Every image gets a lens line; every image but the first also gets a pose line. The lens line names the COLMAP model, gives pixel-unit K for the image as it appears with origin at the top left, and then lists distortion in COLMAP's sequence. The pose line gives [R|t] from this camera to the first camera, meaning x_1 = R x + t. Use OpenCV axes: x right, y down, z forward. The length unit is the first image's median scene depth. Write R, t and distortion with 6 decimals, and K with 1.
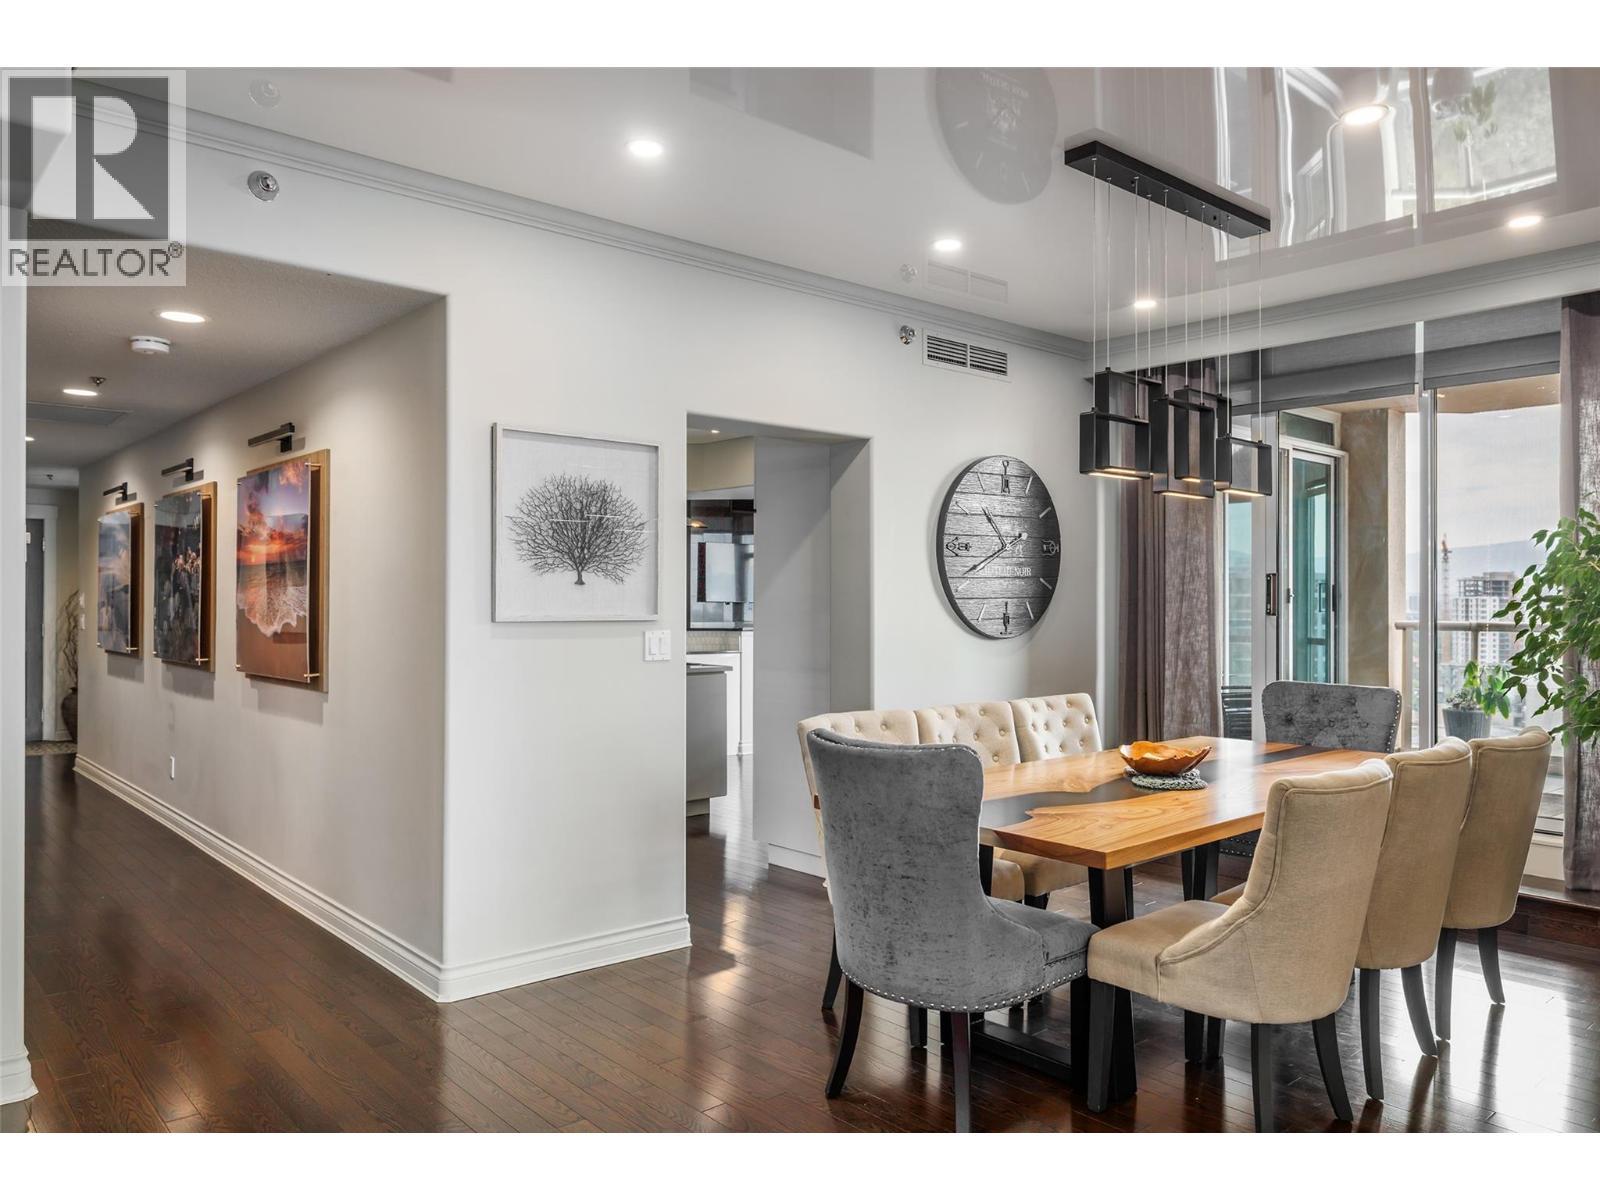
lens RADIAL K [[1030.1, 0, 800.0], [0, 1030.1, 600.0], [0, 0, 1]] dist [-0.002979, -0.001039]
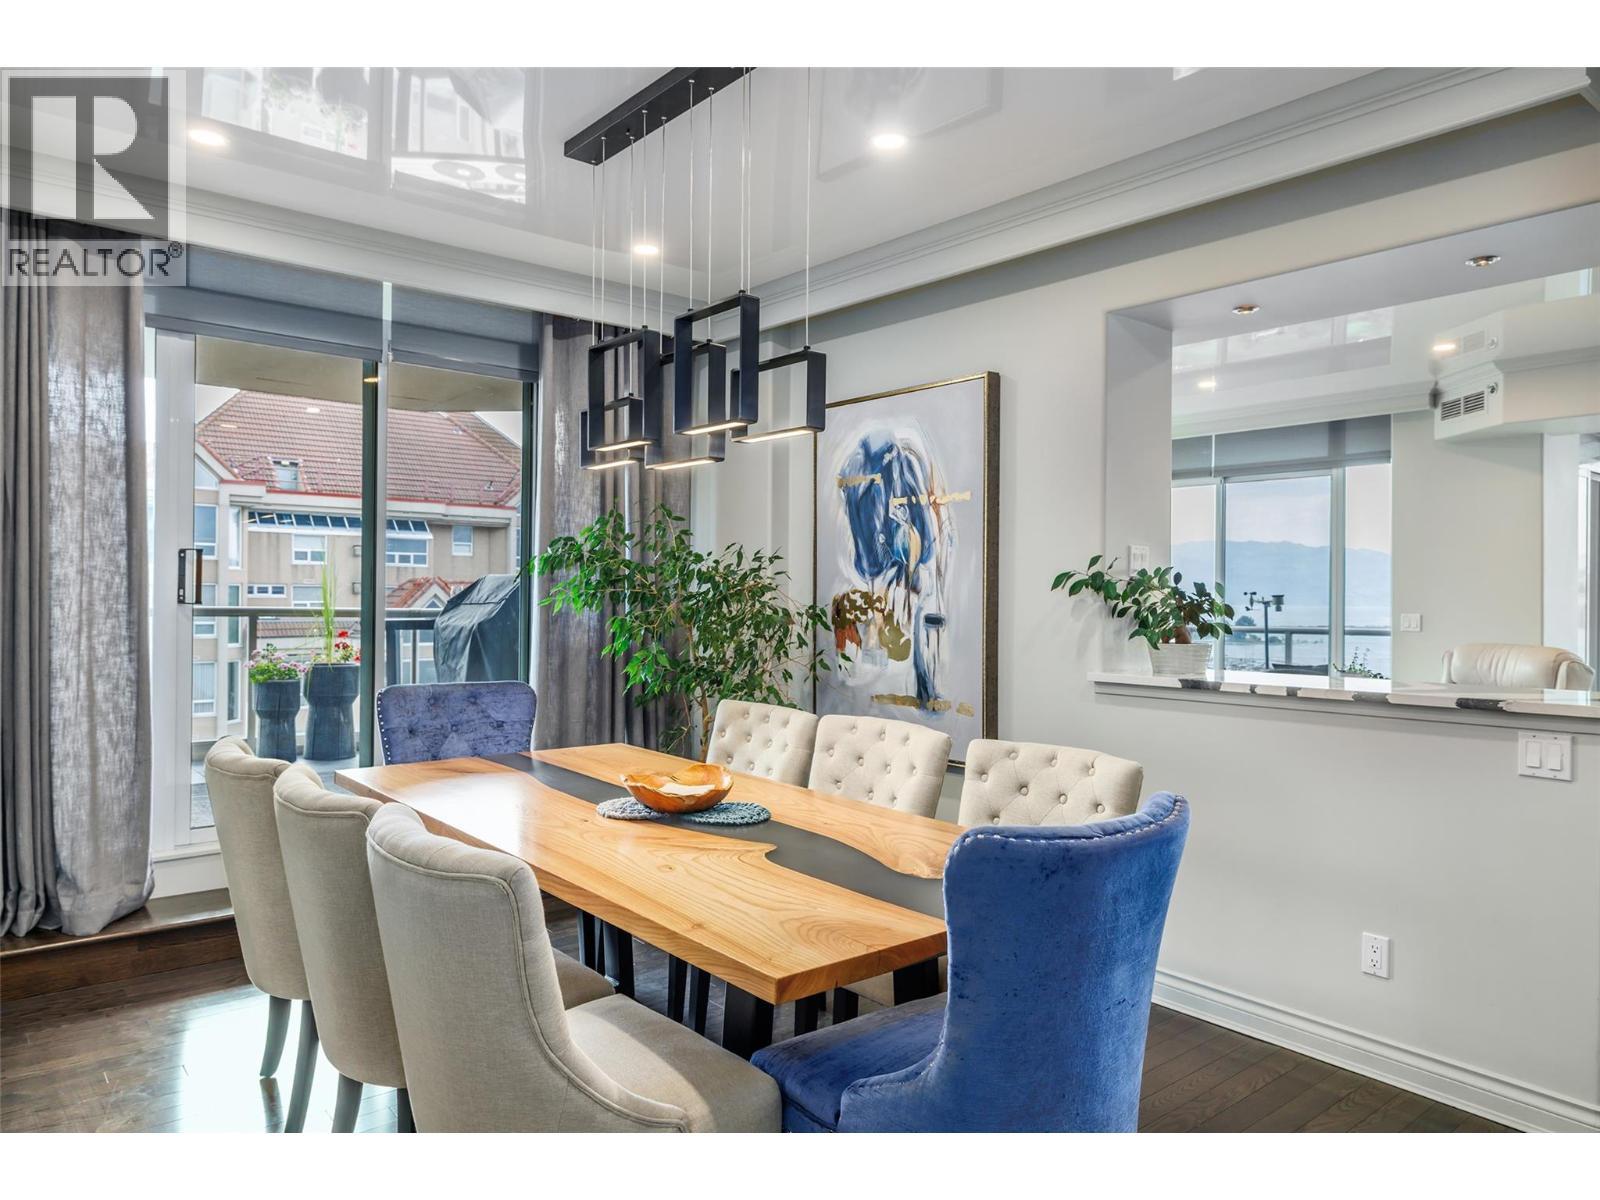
lens RADIAL K [[1030.1, 0, 800.0], [0, 1030.1, 600.0], [0, 0, 1]] dist [-0.002979, -0.001039]
pose [[0.078078, -0.008487, 0.996911, -0.257363], [-0.014313, 0.999851, 0.009633, -0.001602], [-0.996845, -0.015021, 0.077944, 0.486324]]
